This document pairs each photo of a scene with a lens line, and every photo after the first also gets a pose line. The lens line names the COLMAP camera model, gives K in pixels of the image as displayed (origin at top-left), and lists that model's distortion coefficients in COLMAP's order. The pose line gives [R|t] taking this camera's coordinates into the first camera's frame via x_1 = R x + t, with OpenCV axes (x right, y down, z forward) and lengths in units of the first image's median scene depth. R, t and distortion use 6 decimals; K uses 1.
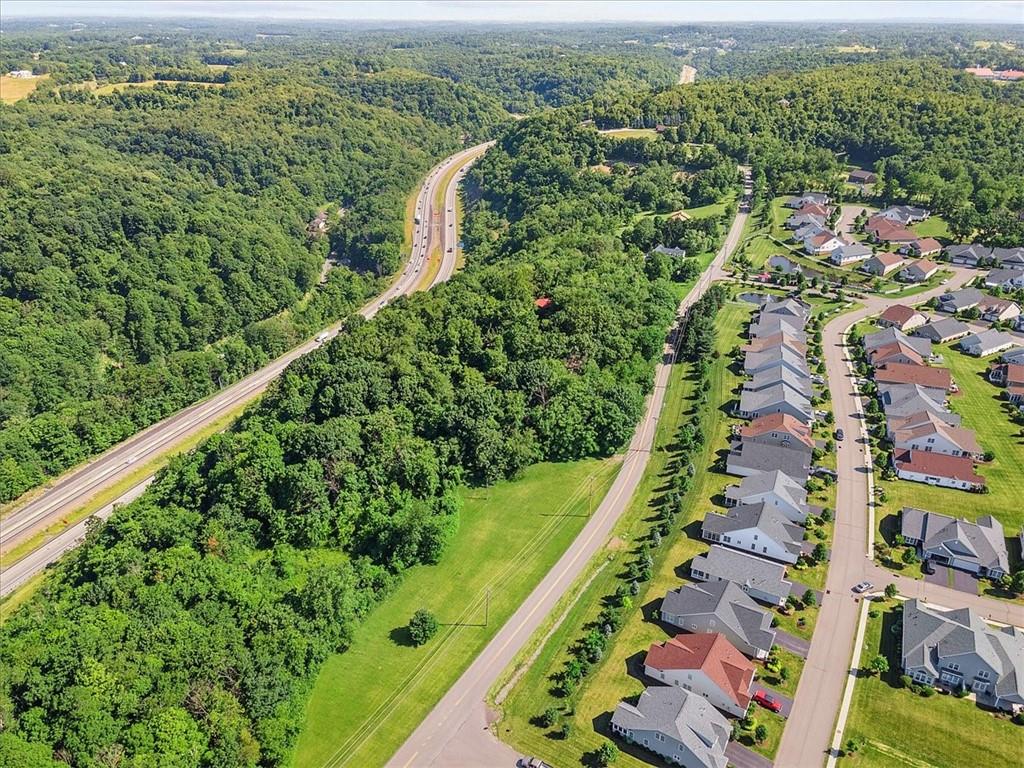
lens RADIAL K [[767.3, 0, 512.0], [0, 767.3, 384.0], [0, 0, 1]] dist [0.044742, 0.011610]
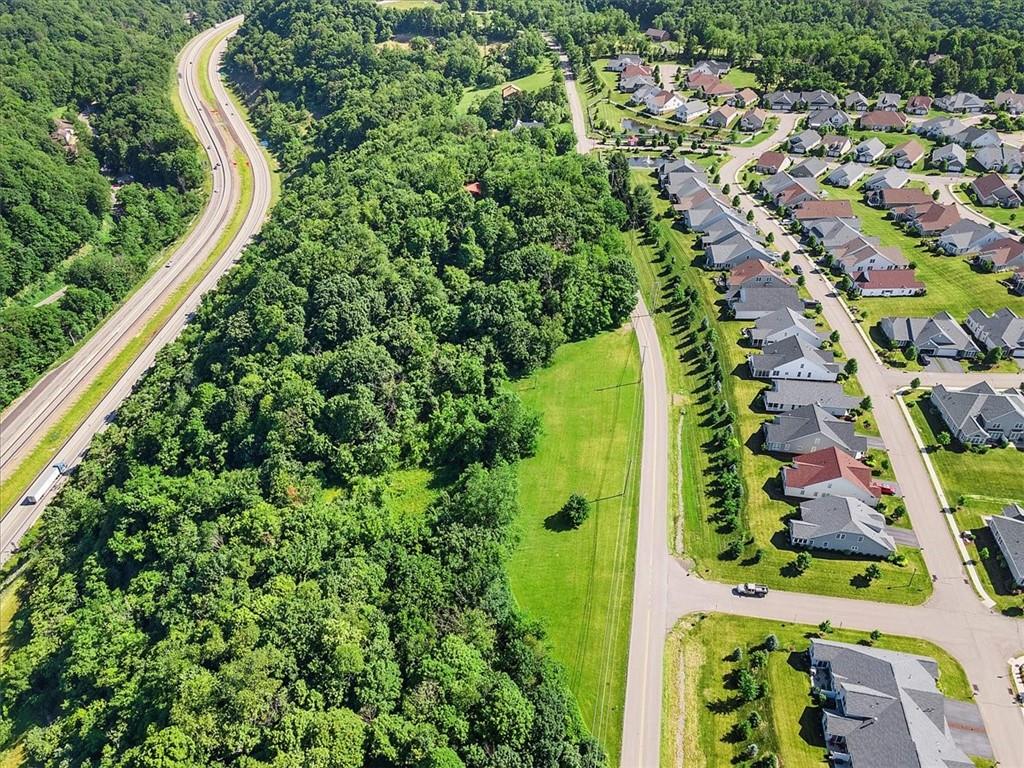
lens RADIAL K [[767.3, 0, 512.0], [0, 767.3, 384.0], [0, 0, 1]] dist [0.044742, 0.011610]
pose [[0.930634, -0.207005, 0.301778, -0.348684], [0.162092, 0.972503, 0.167224, -0.029960], [-0.328097, -0.106709, 0.938598, 0.046815]]
